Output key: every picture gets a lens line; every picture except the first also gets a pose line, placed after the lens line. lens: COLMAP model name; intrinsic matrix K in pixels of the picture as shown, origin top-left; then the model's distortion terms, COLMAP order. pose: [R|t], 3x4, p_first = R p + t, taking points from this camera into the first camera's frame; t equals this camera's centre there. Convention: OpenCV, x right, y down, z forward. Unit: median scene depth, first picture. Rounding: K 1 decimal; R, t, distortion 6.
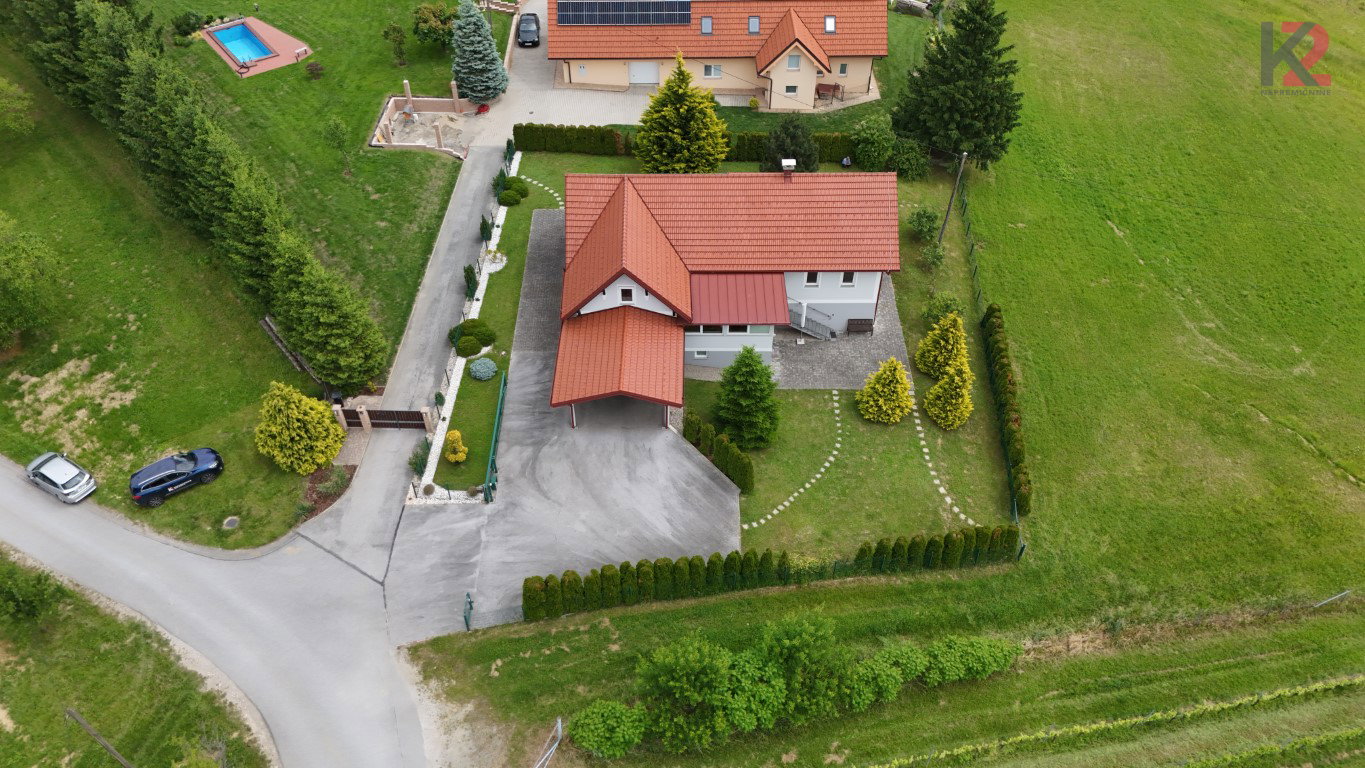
lens RADIAL K [[1002.0, 0, 682.8], [0, 1002.0, 385.6], [0, 0, 1]] dist [0.084470, -0.086899]
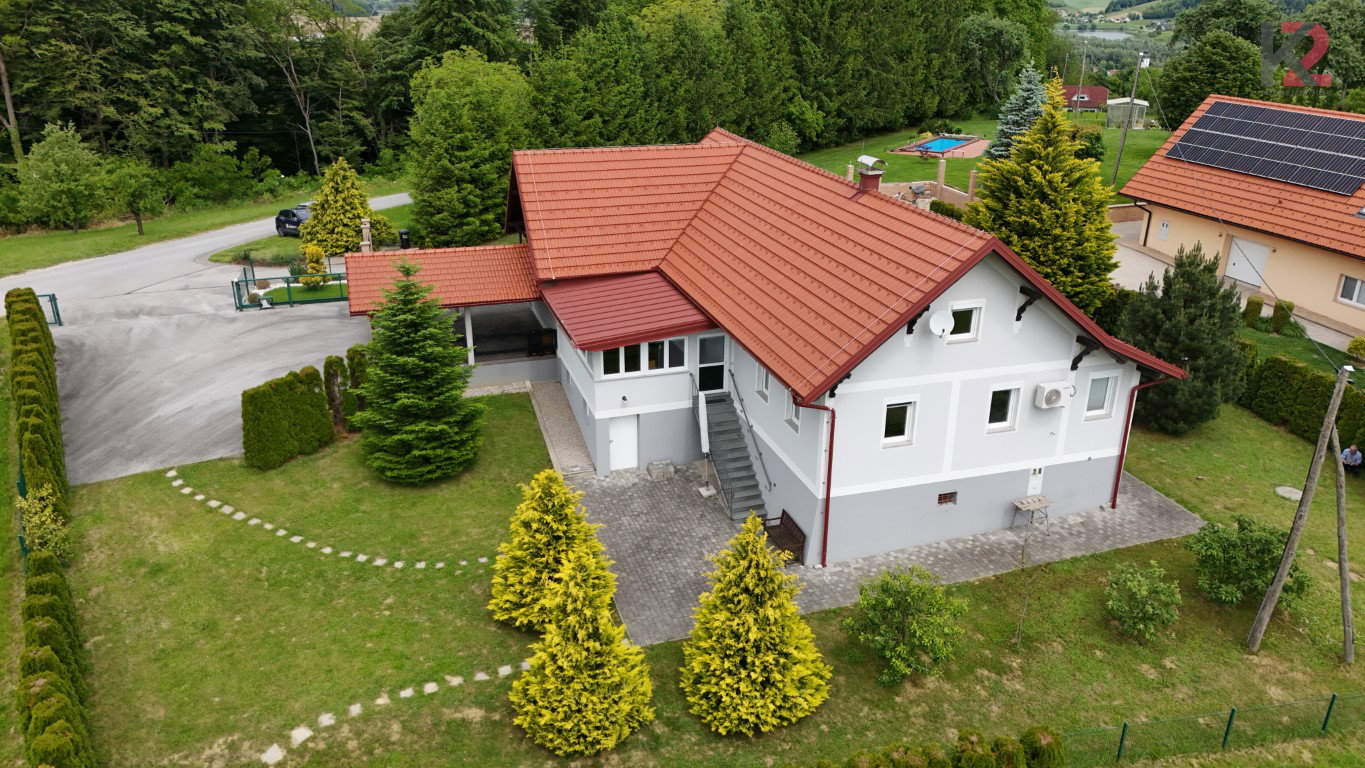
lens RADIAL K [[1005.3, 0, 684.7], [0, 1005.3, 385.1], [0, 0, 1]] dist [0.067448, -0.063350]
pose [[0.309000, 0.360650, -0.880029, 0.593820], [-0.675693, 0.734423, 0.063726, -0.119450], [0.669296, 0.574938, 0.470625, 0.828478]]
